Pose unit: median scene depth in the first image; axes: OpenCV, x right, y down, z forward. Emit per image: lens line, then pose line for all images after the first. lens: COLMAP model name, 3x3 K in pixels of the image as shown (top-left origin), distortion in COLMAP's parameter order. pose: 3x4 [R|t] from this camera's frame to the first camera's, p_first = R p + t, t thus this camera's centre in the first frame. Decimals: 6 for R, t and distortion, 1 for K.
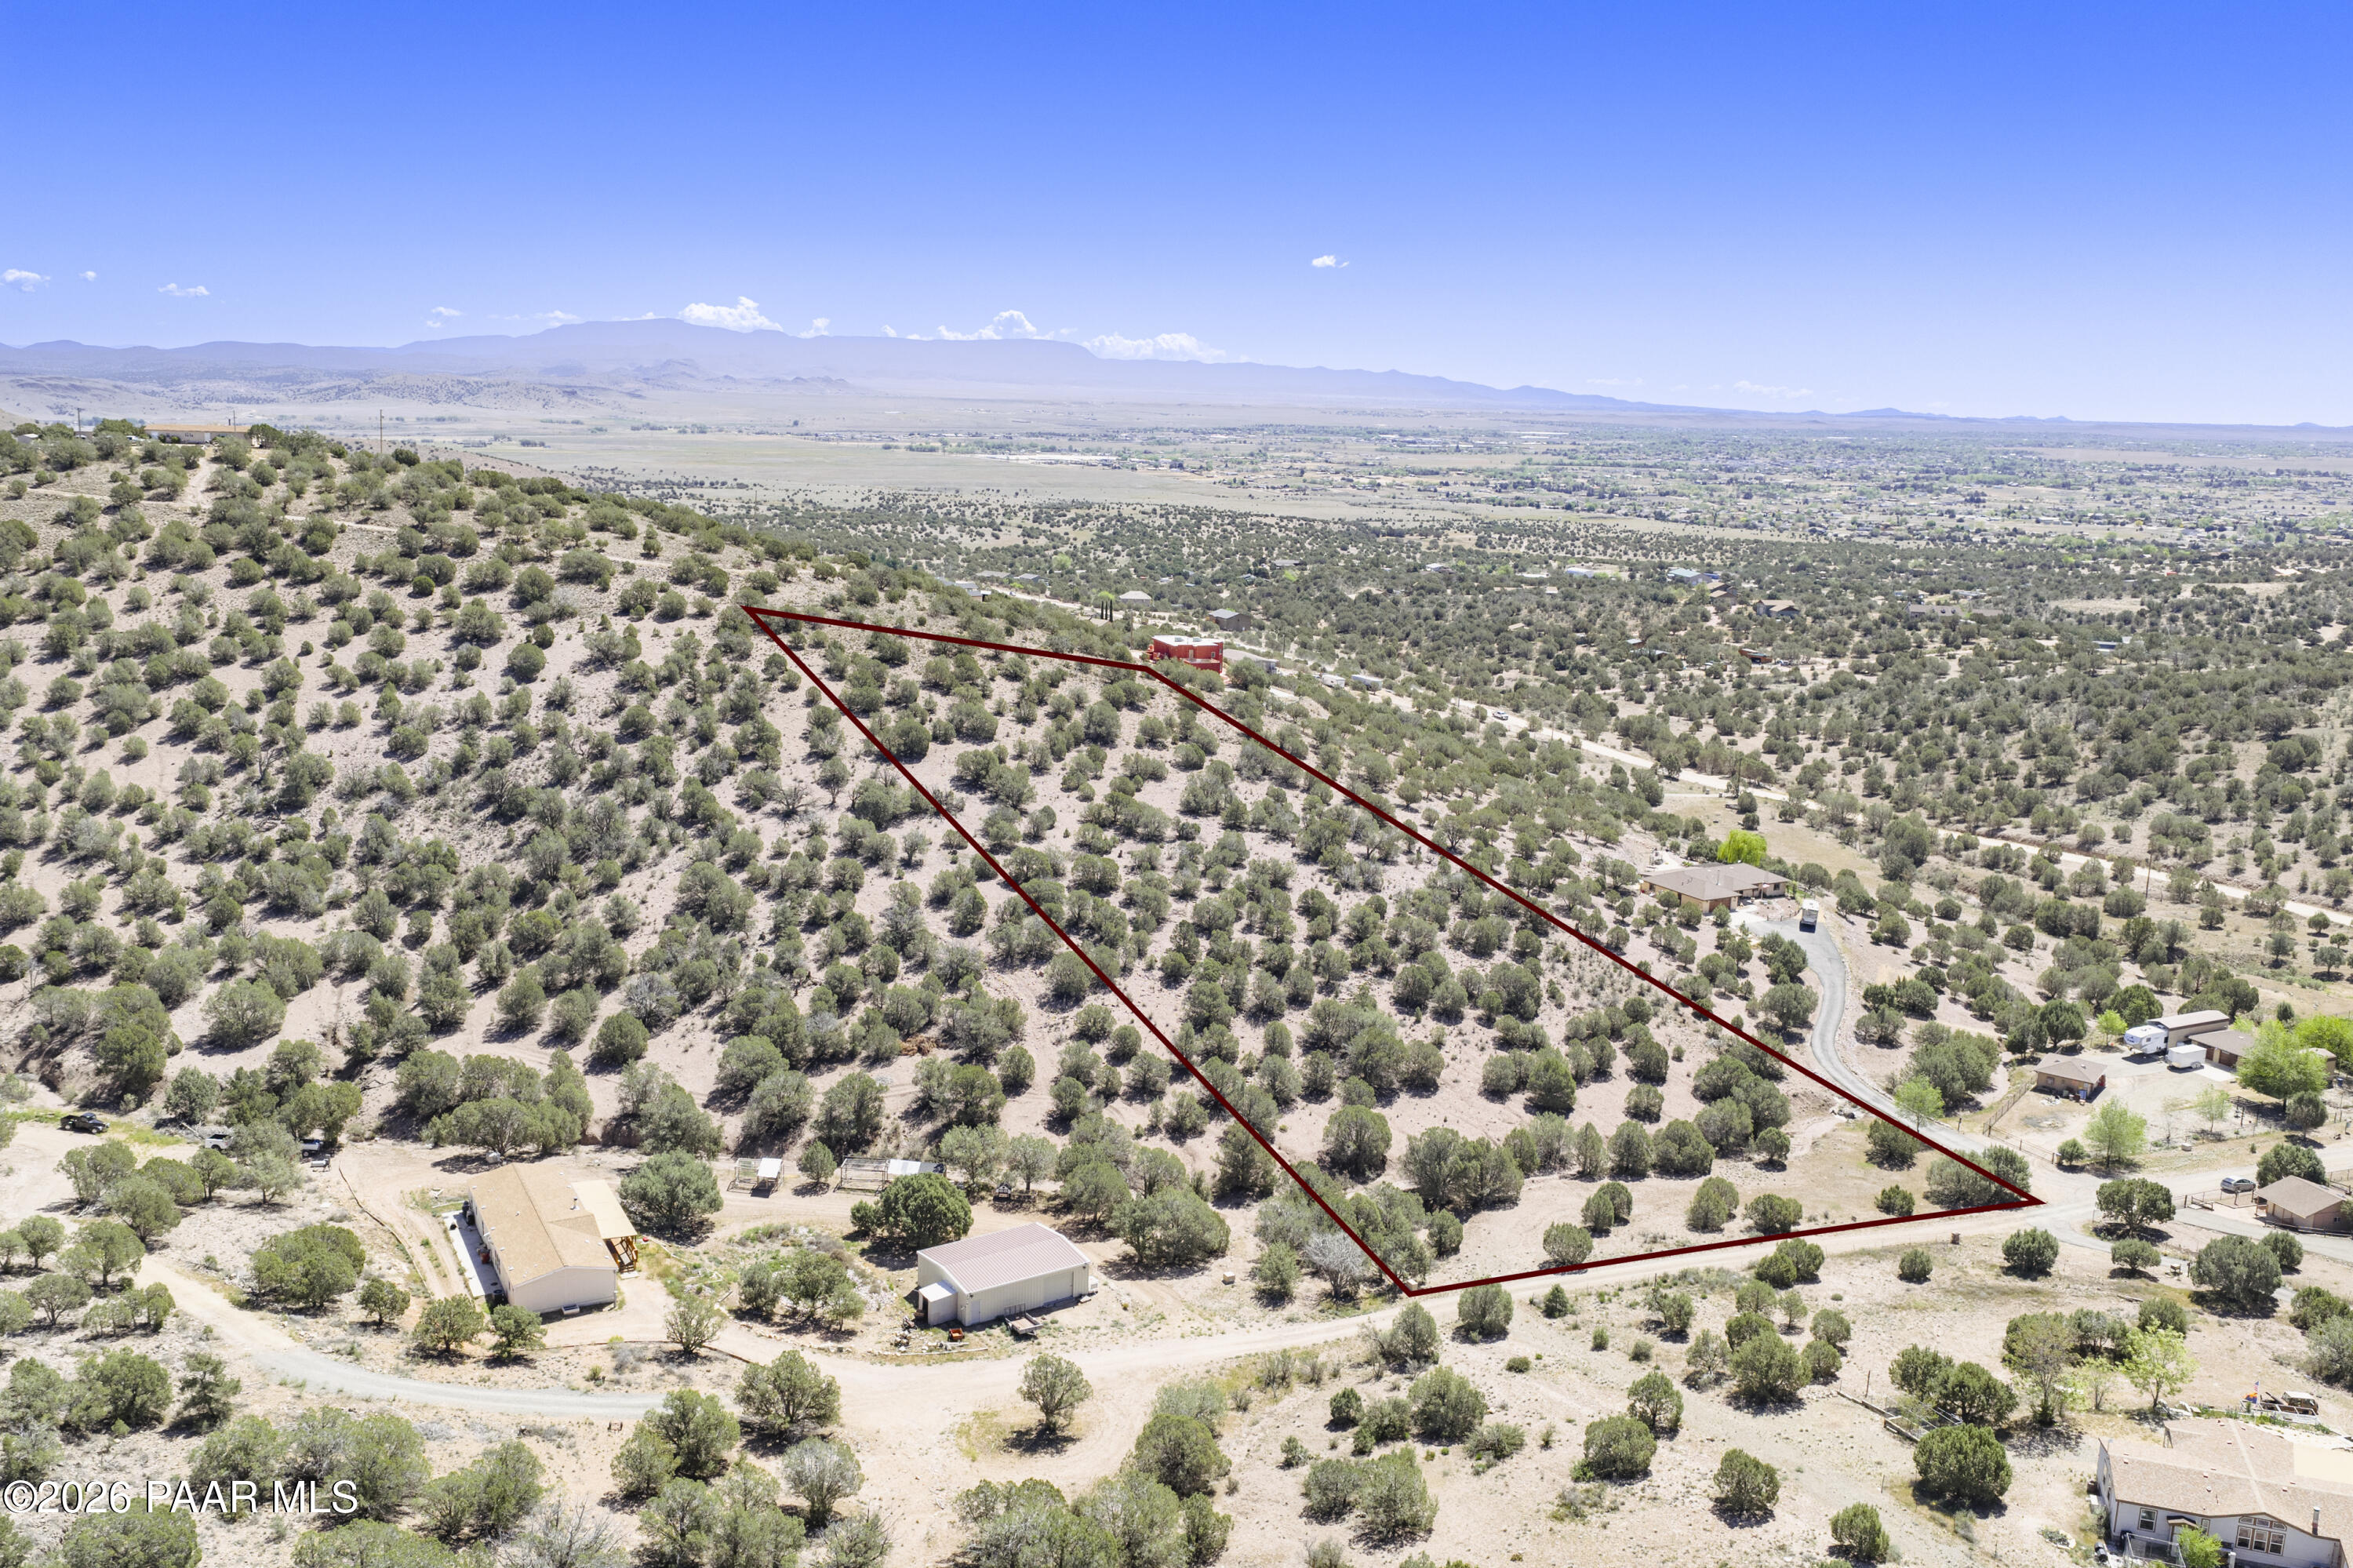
lens RADIAL K [[1943.2, 0, 1169.3], [0, 1943.2, 790.4], [0, 0, 1]] dist [0.019245, -0.039791]
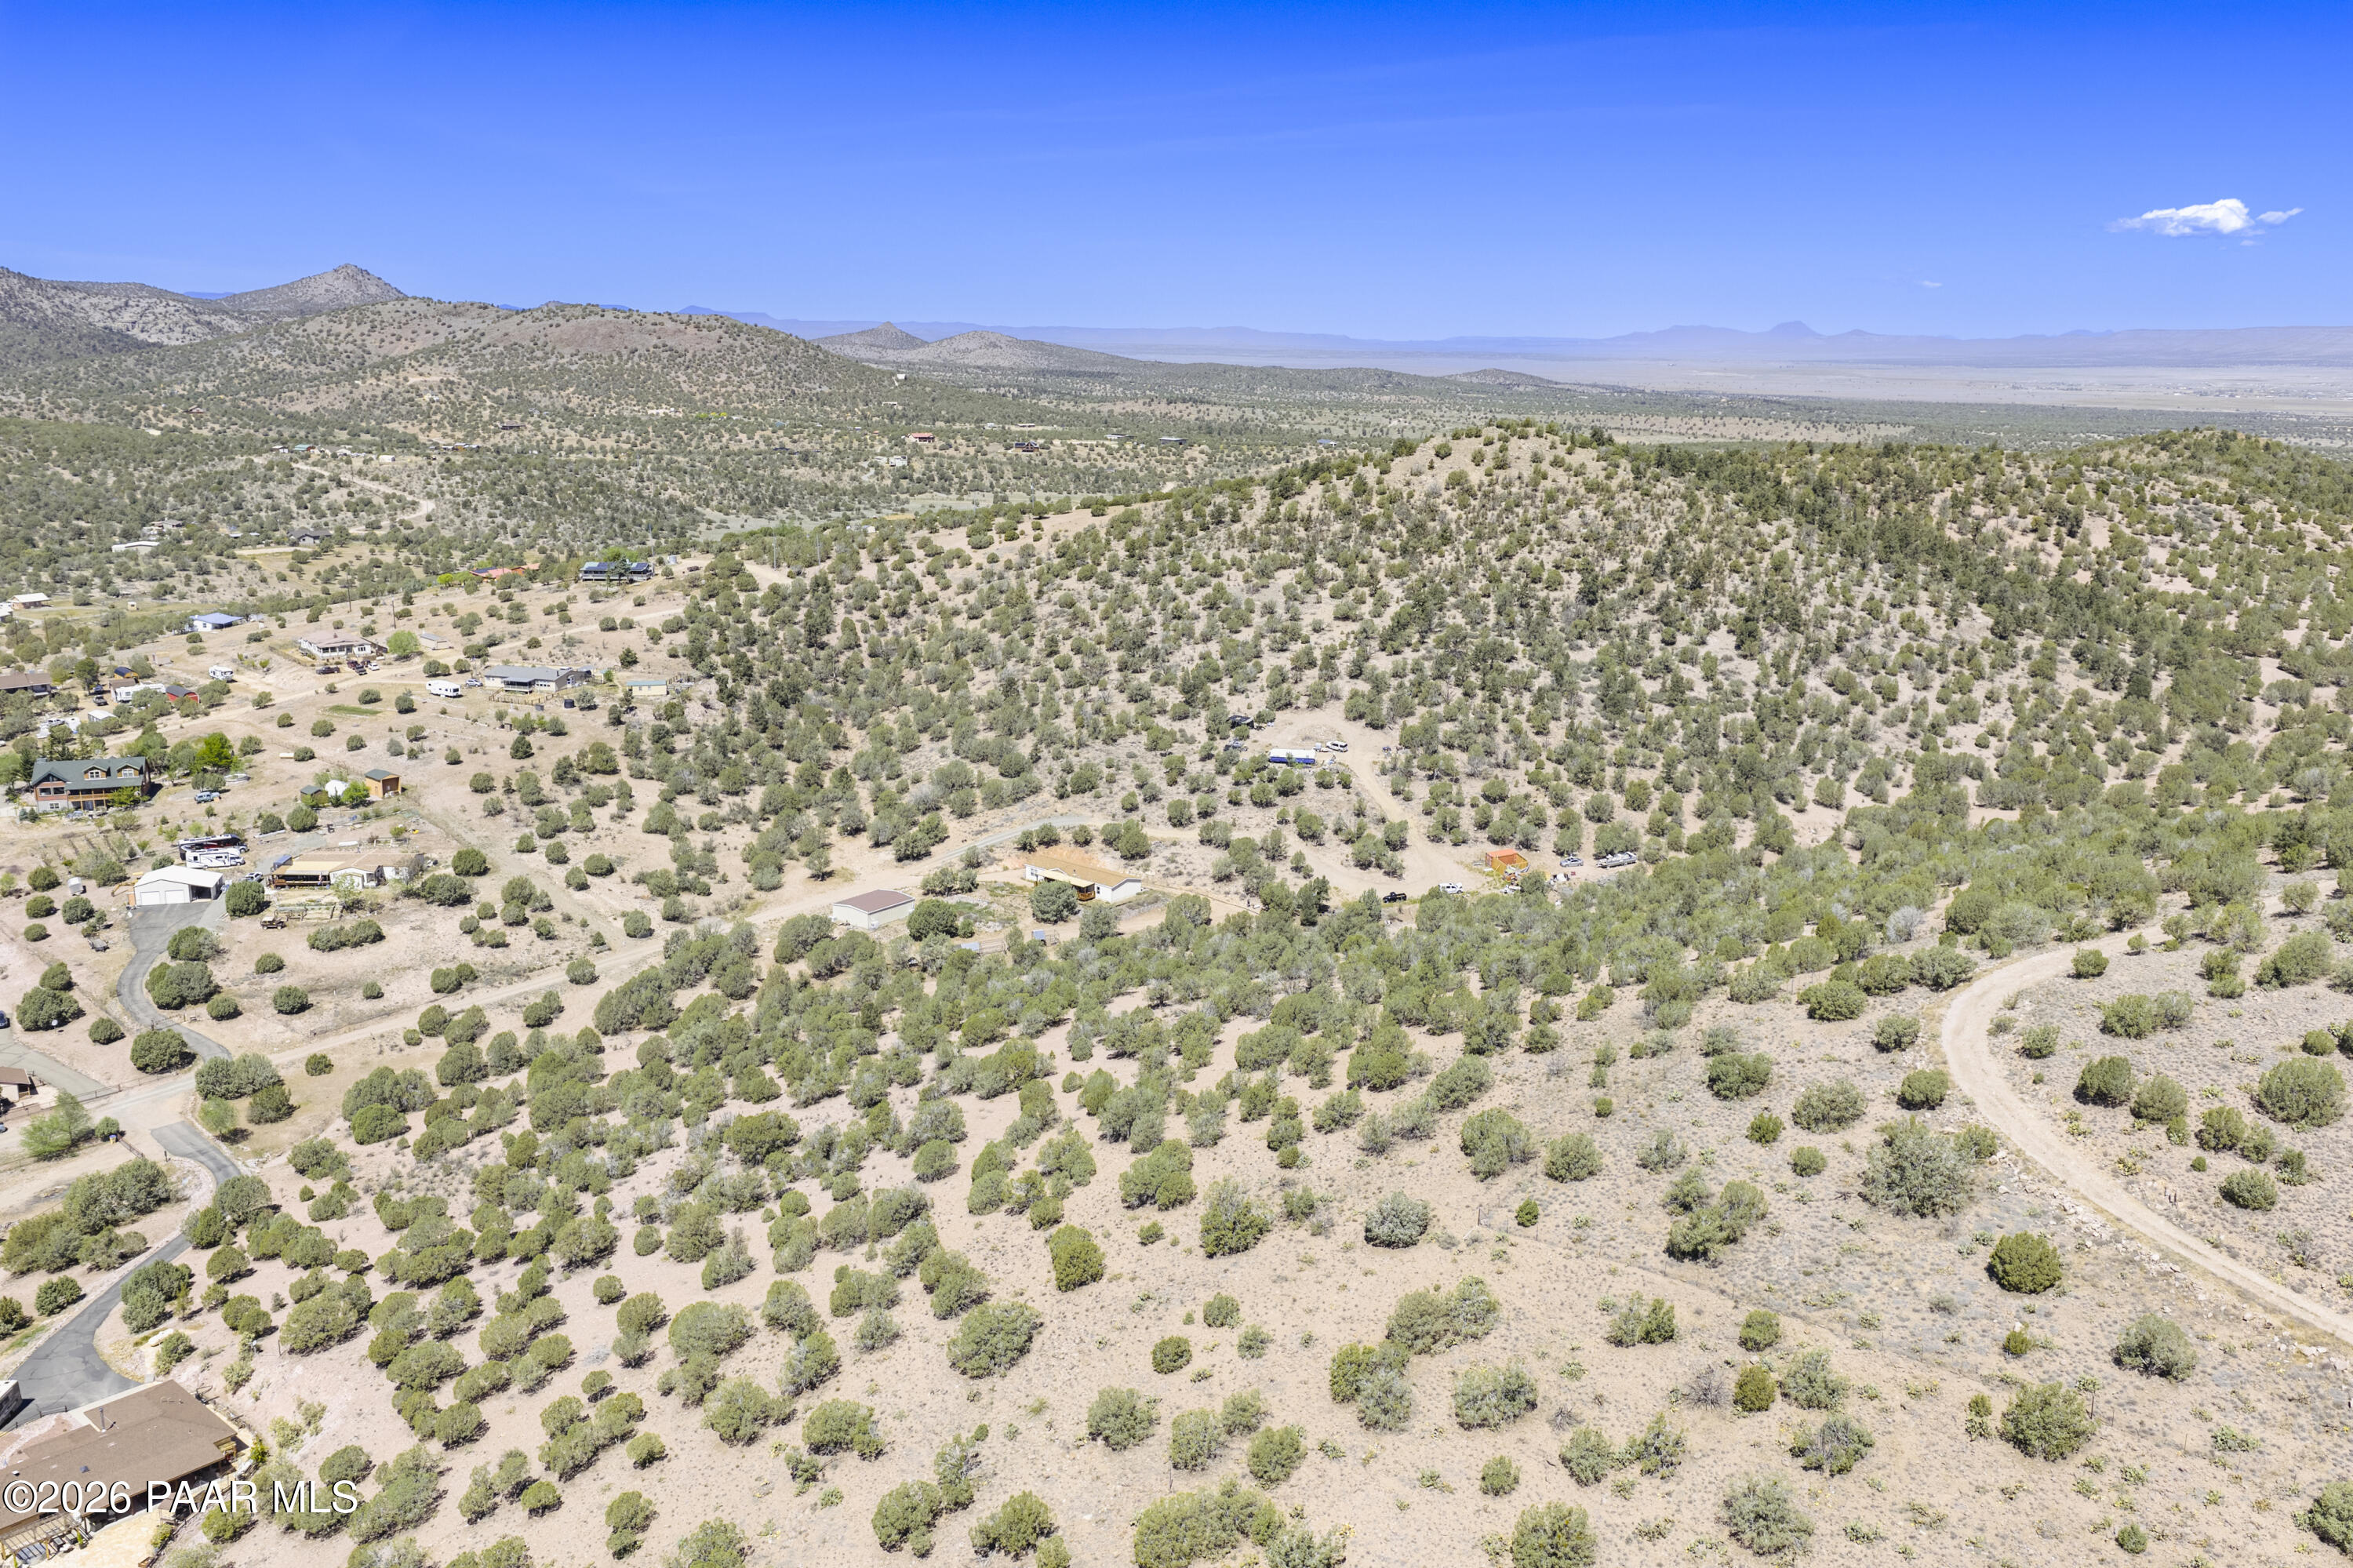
lens RADIAL K [[1943.2, 0, 1179.5], [0, 1943.2, 782.5], [0, 0, 1]] dist [0.019245, -0.039791]
pose [[-0.940950, 0.047856, -0.335147, 0.011090], [-0.098929, 0.907881, 0.407388, -0.027430], [0.323770, 0.416488, -0.849536, 0.103810]]
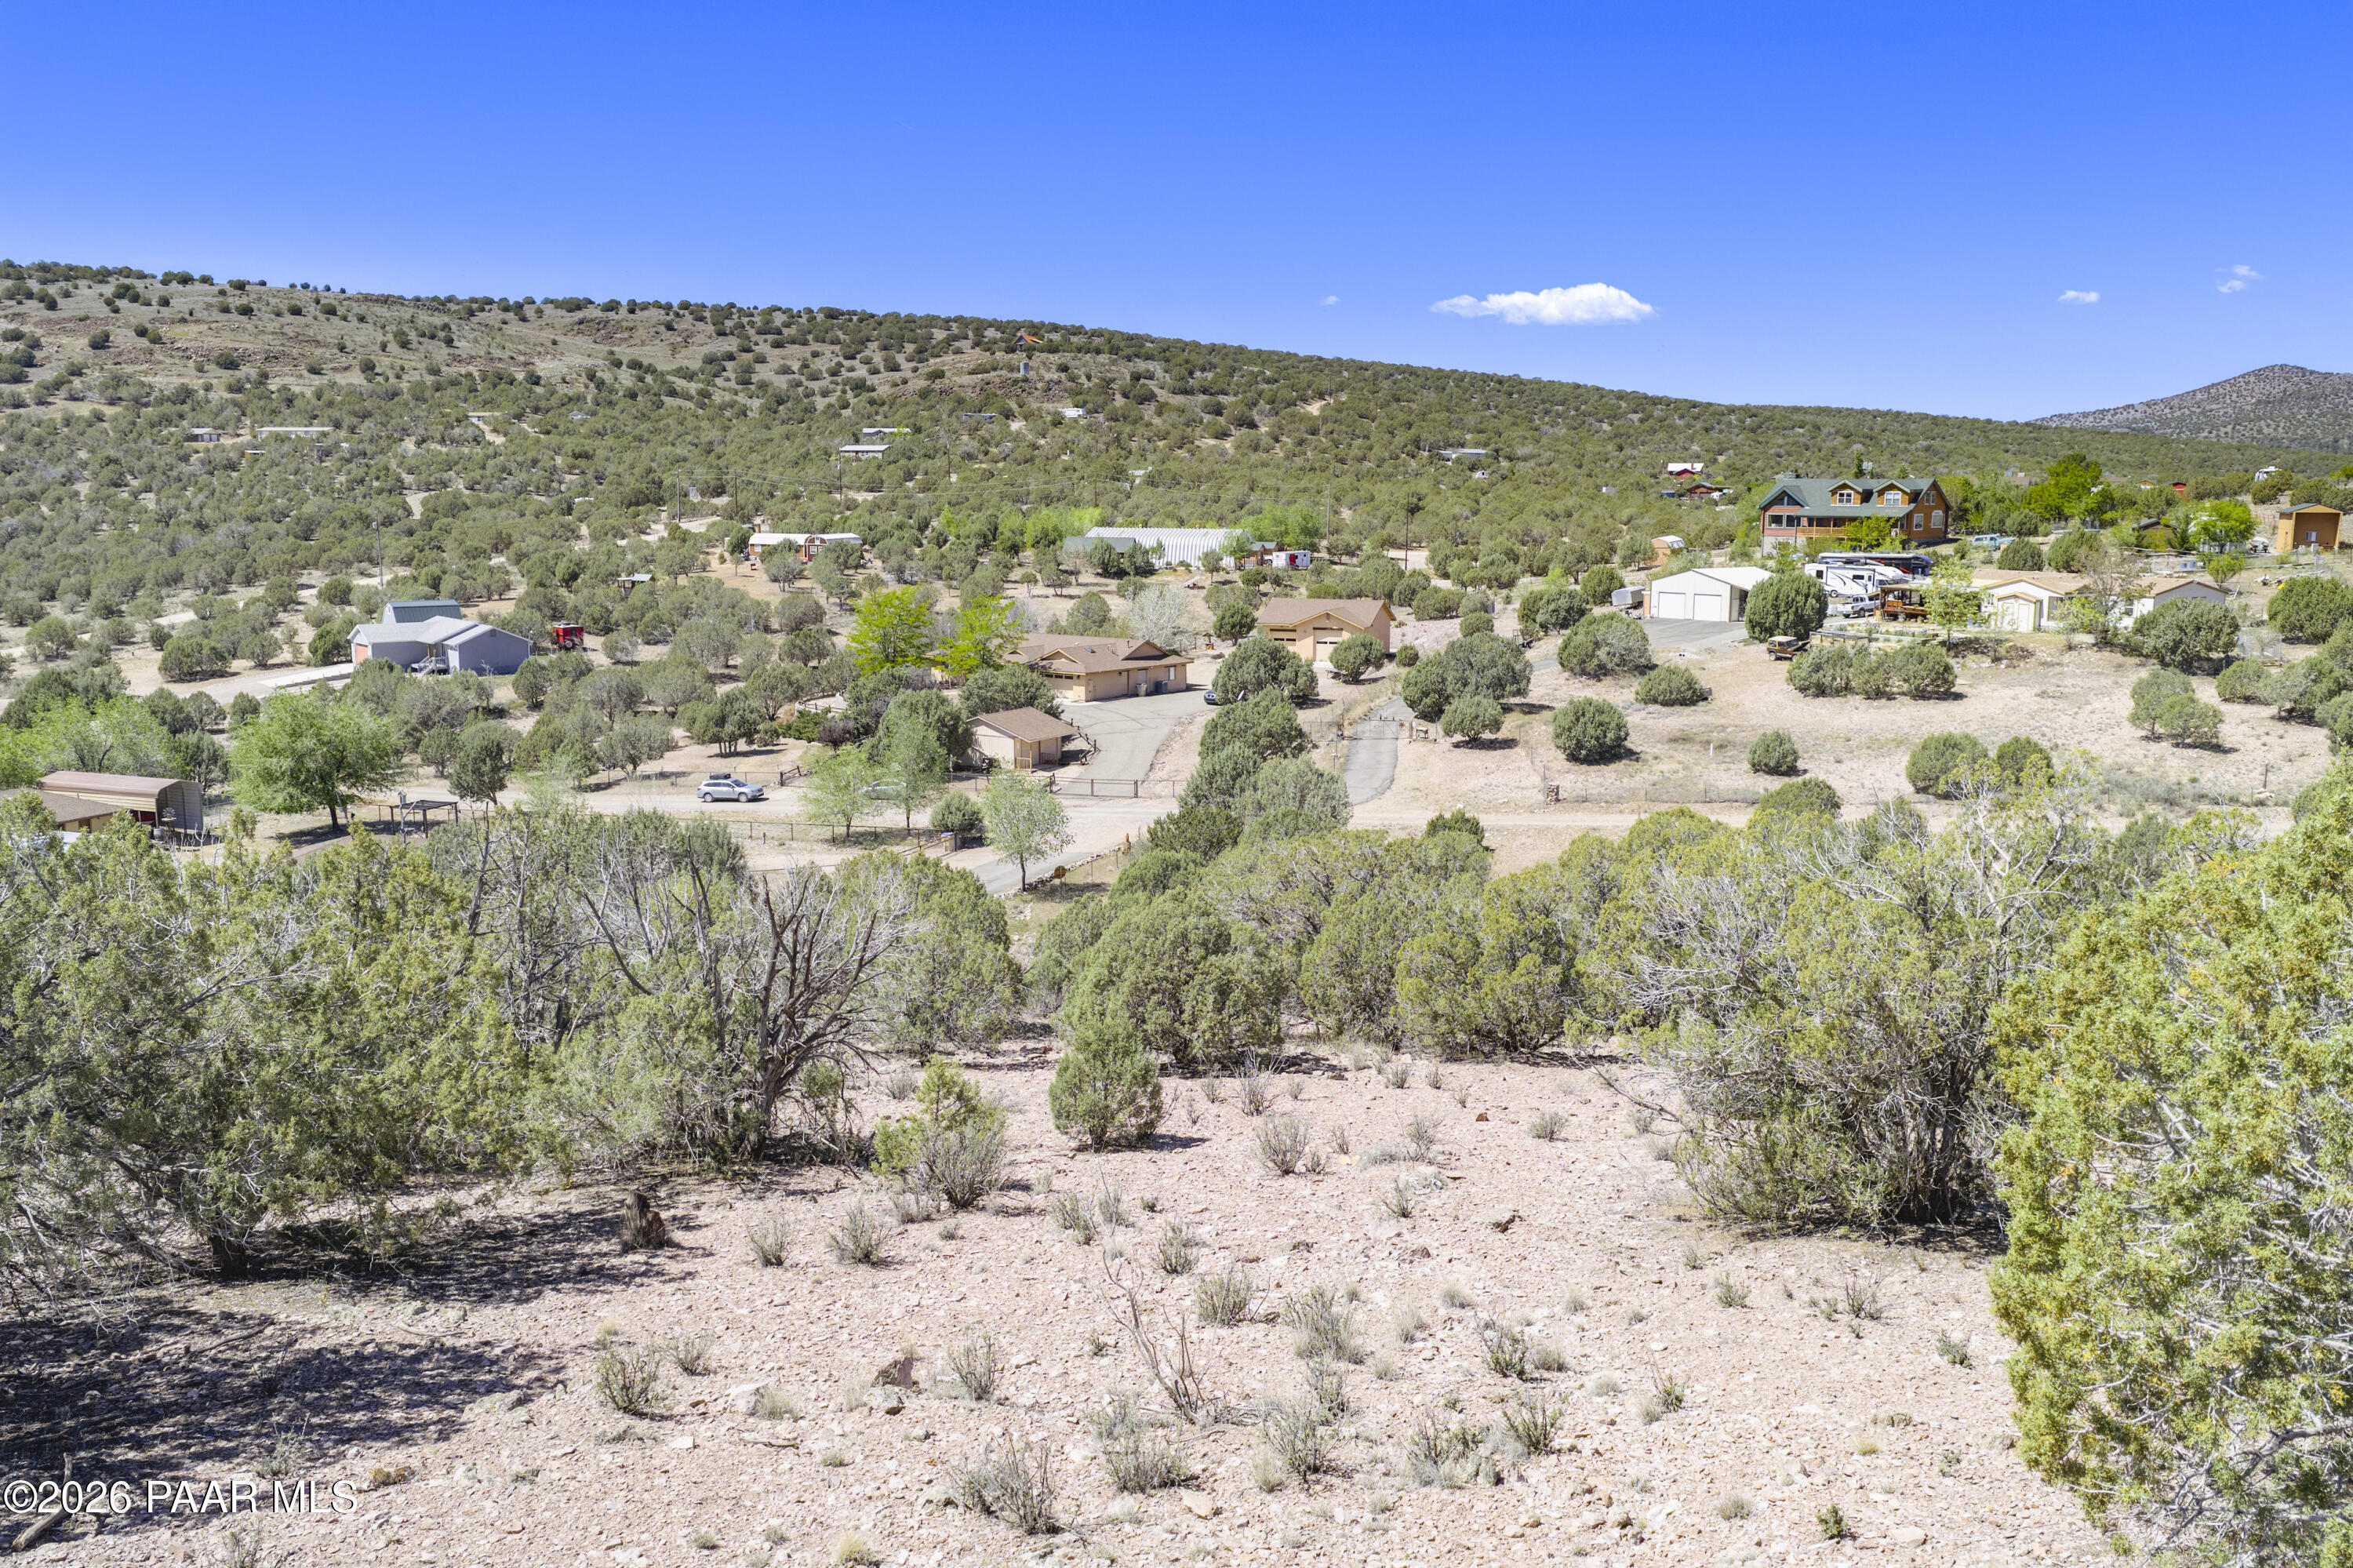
lens RADIAL K [[1943.2, 0, 1179.2], [0, 1943.2, 780.2], [0, 0, 1]] dist [0.019245, -0.039791]
pose [[-0.684065, -0.129340, 0.717862, 0.001740], [0.137818, 0.943509, 0.301325, 0.001061], [-0.716283, 0.305060, -0.627596, 0.062134]]
